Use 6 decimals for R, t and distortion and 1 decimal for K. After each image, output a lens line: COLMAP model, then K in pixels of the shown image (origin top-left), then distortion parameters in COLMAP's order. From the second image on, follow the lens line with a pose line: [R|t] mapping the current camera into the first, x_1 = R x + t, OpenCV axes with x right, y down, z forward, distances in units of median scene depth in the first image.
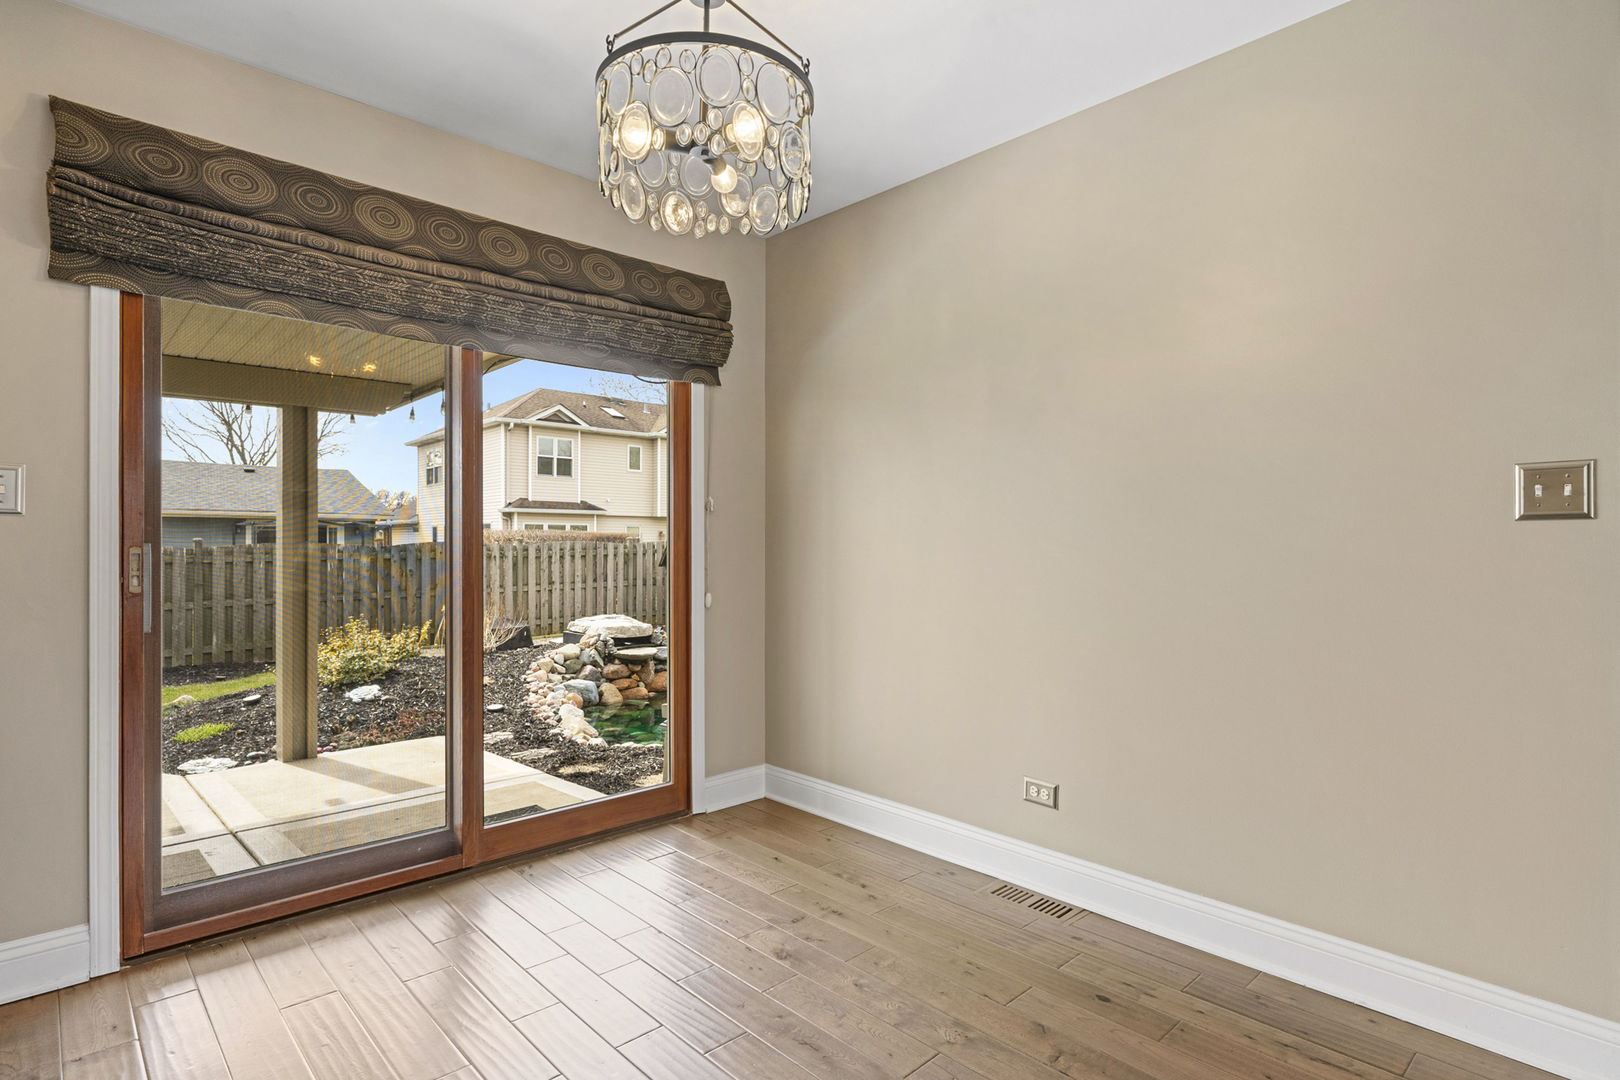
lens RADIAL K [[826.3, 0, 810.0], [0, 826.3, 540.0], [0, 0, 1]] dist [-0.002705, -0.000990]
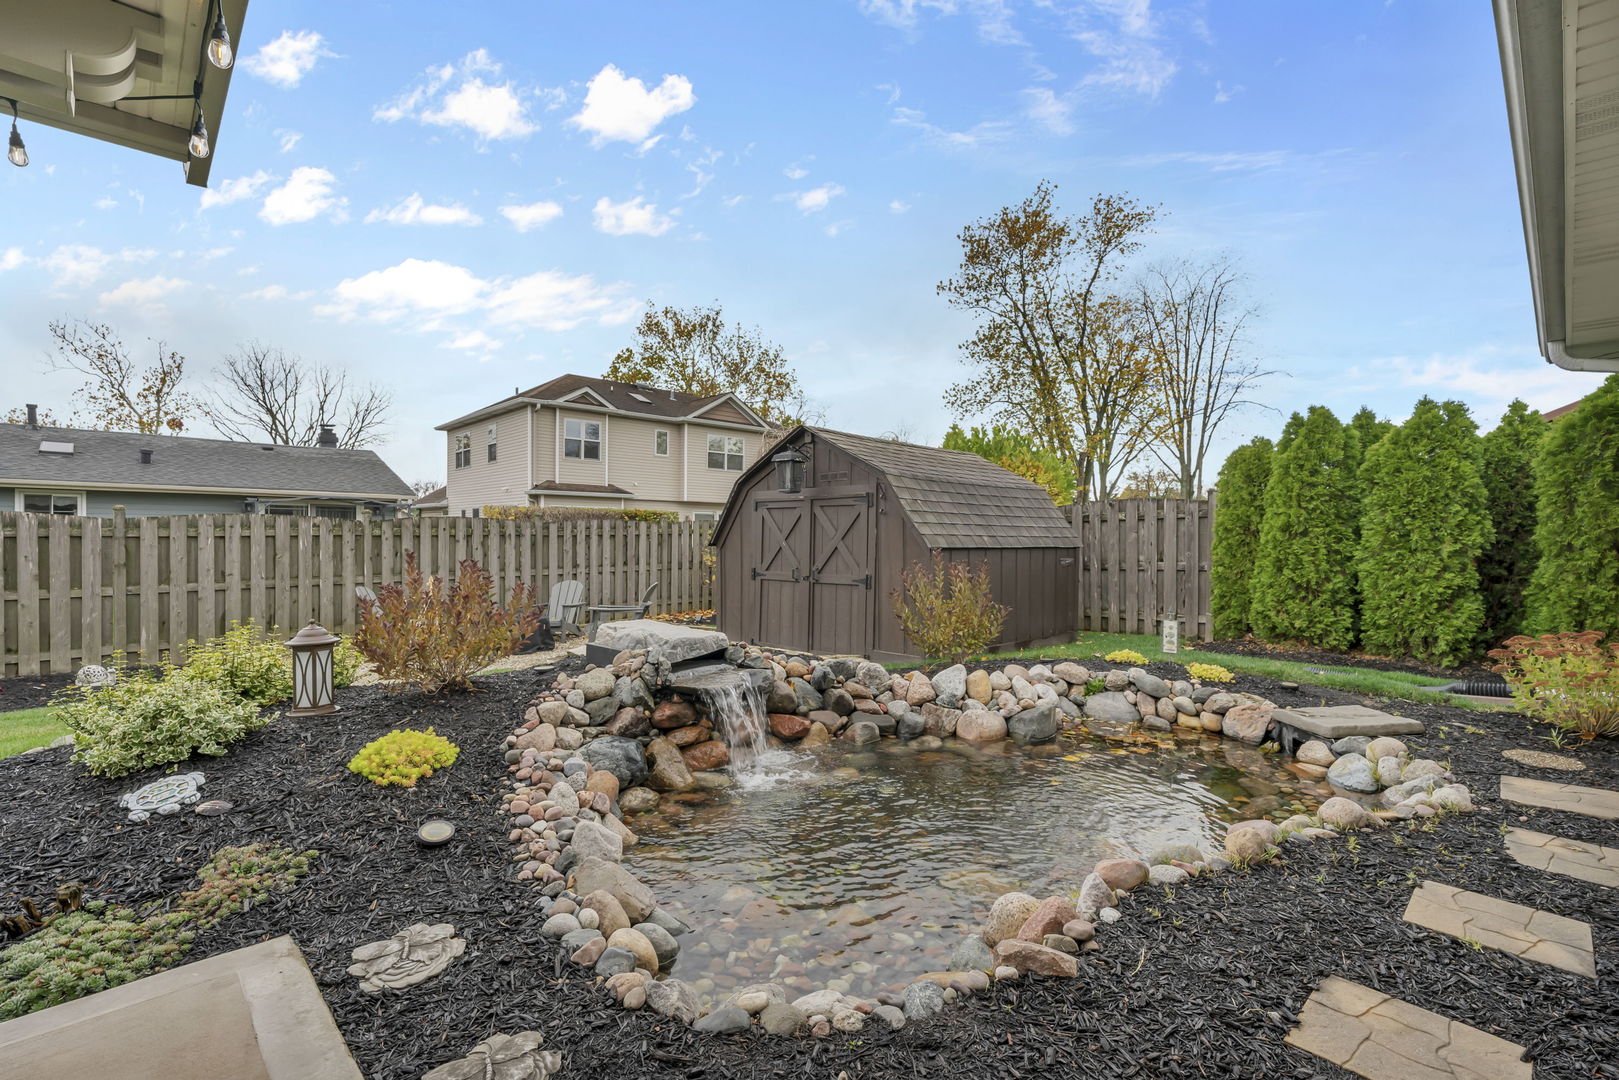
lens RADIAL K [[728.3, 0, 809.5], [0, 728.3, 540.0], [0, 0, 1]] dist [-0.000439, 0.000173]
pose [[0.999973, 0.007225, 0.001169, -0.172794], [-0.007241, 0.999882, 0.013565, 0.031487], [-0.001071, -0.013573, 0.999907, 0.593336]]
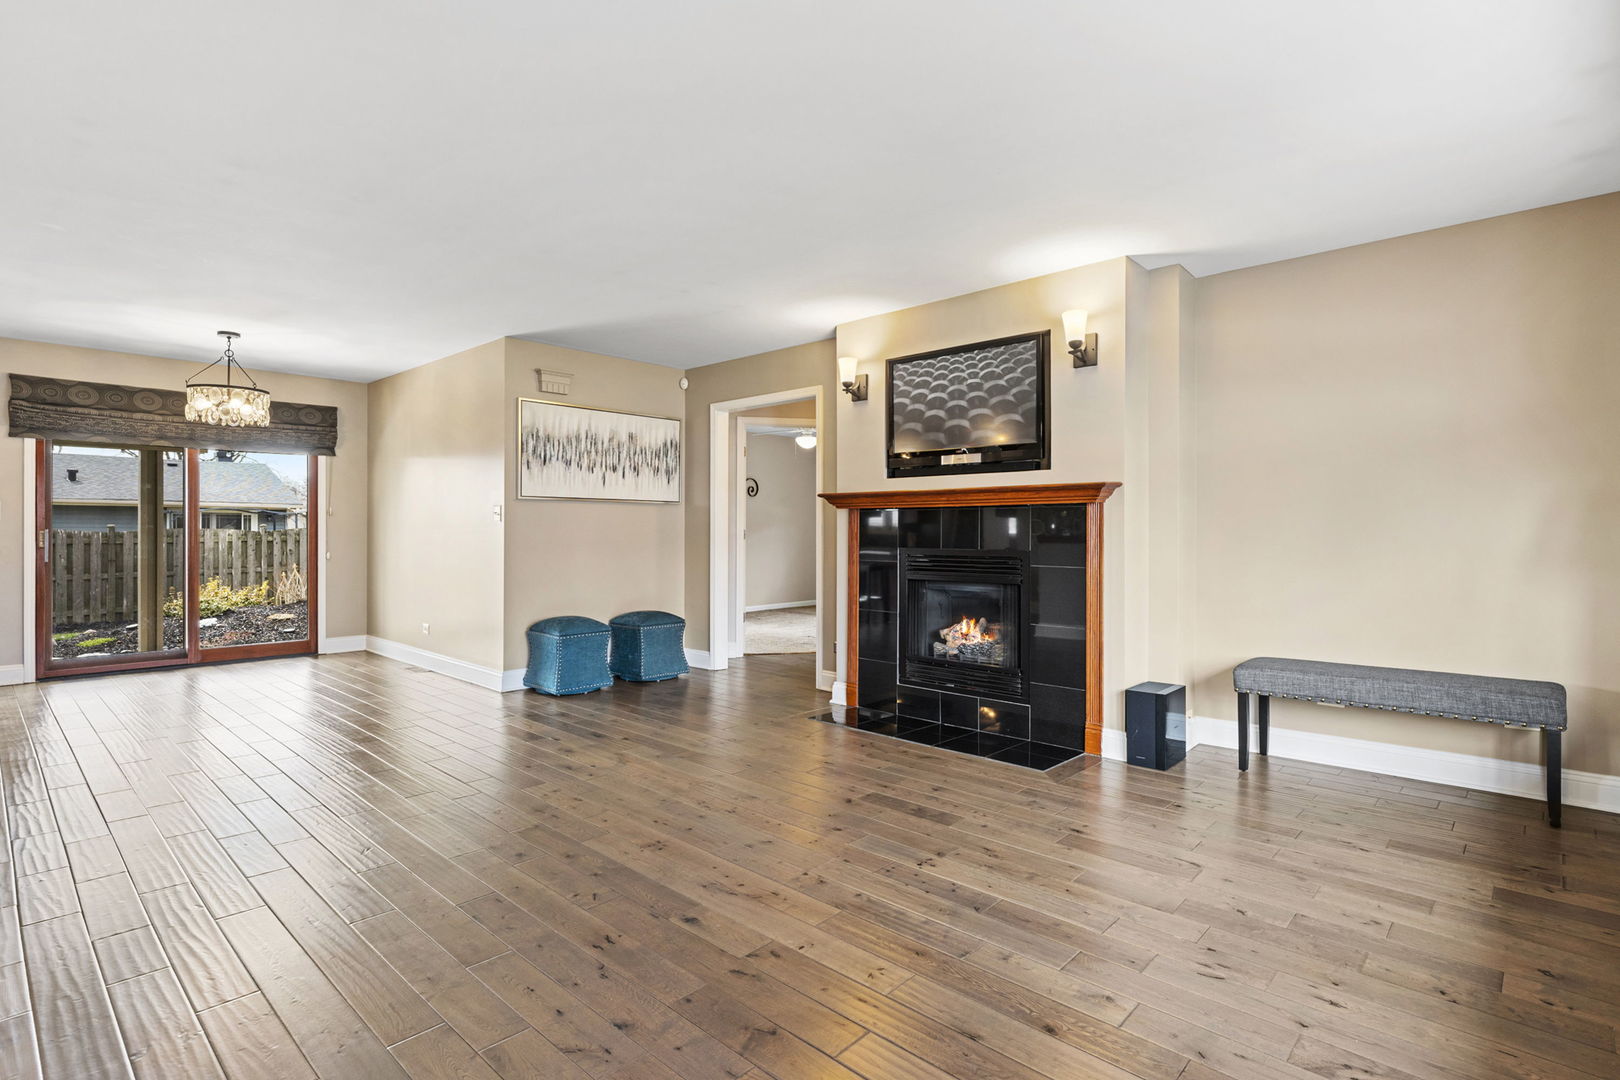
lens RADIAL K [[784.7, 0, 807.8], [0, 784.7, 527.7], [0, 0, 1]] dist [-0.003364, -0.000271]
pose [[0.997628, 0.002043, 0.068807, 0.528475], [-0.002133, 0.999997, 0.001230, -0.002916], [-0.068804, -0.001373, 0.997629, -0.605407]]
